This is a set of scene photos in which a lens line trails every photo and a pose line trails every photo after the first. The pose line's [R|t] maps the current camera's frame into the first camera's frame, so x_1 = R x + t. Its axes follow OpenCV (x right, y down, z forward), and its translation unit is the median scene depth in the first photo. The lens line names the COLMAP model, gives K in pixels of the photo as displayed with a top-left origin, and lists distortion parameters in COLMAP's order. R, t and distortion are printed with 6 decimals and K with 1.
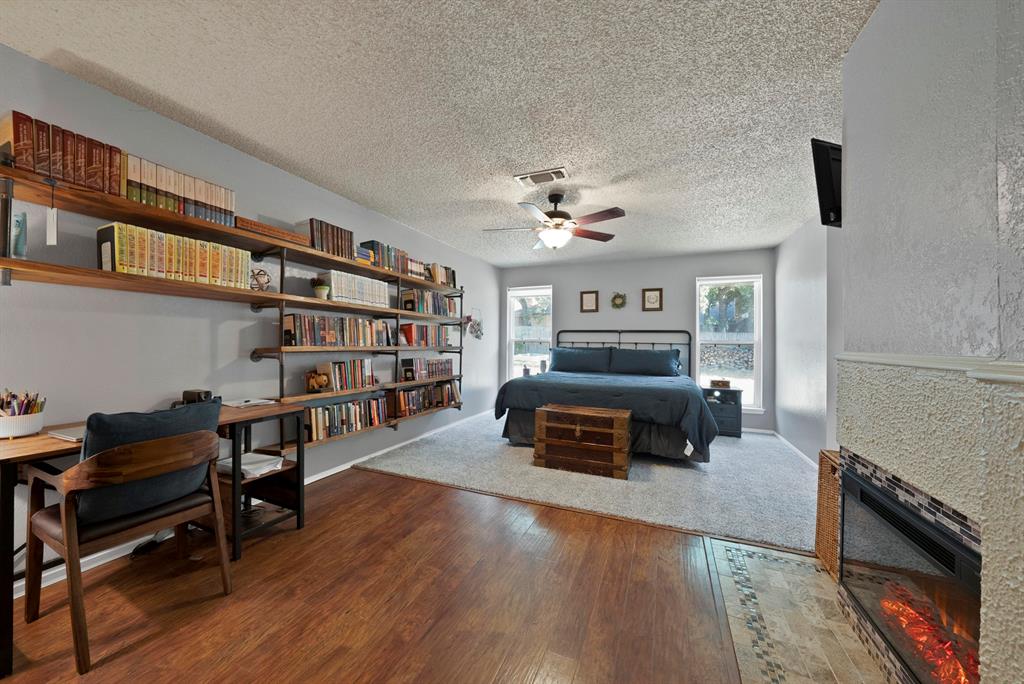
lens RADIAL K [[365.3, 0, 505.4], [0, 365.3, 336.2], [0, 0, 1]] dist [-0.021414, 0.000174]
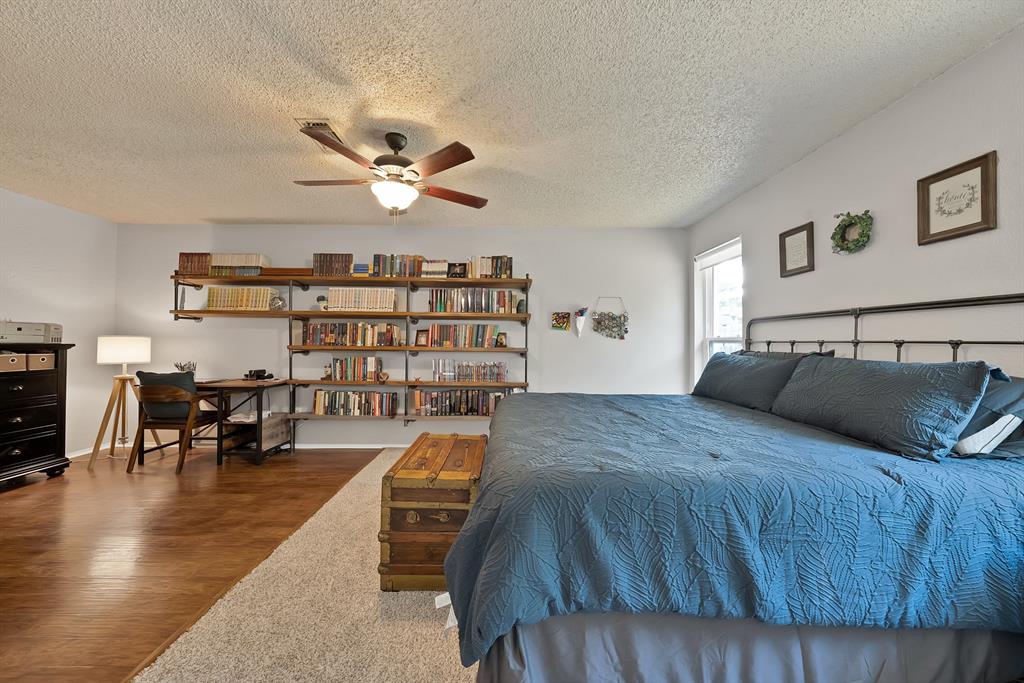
lens RADIAL K [[368.8, 0, 512.4], [0, 368.8, 333.8], [0, 0, 1]] dist [-0.021169, 0.000096]
pose [[0.427618, -0.029705, -0.903471, 0.833996], [0.014232, 0.999557, -0.026128, 0.023972], [0.903848, -0.001685, 0.427851, 0.854807]]
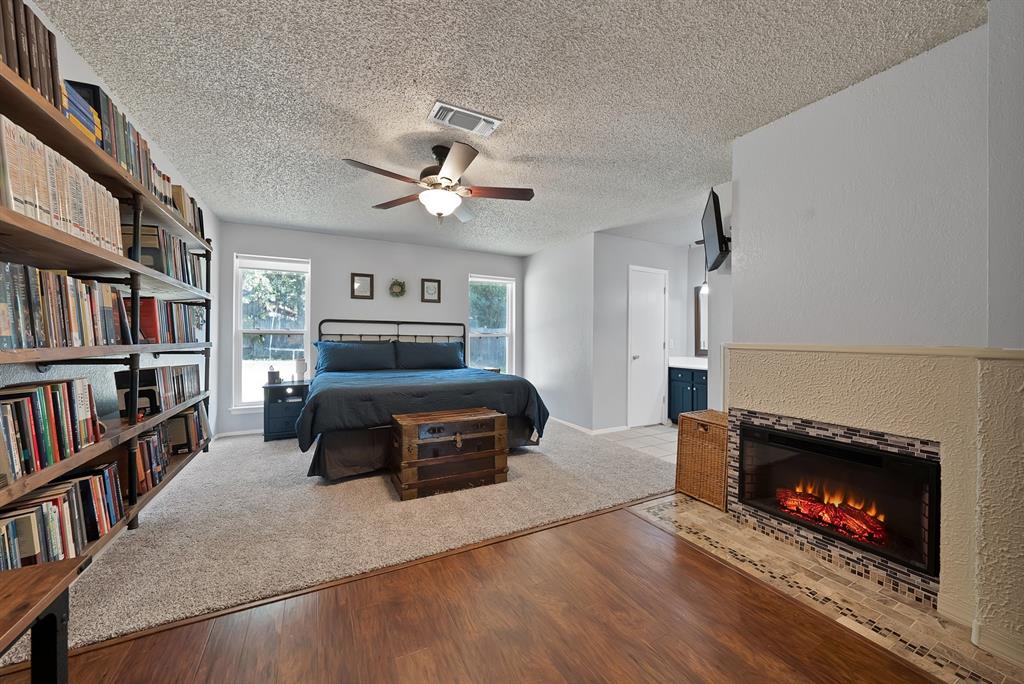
lens RADIAL K [[365.3, 0, 505.4], [0, 365.3, 336.2], [0, 0, 1]] dist [-0.021414, 0.000174]
pose [[0.633408, -0.002567, 0.773814, -0.361888], [-0.015925, 0.999739, 0.016352, 0.002250], [-0.773654, -0.022680, 0.633202, 0.371590]]
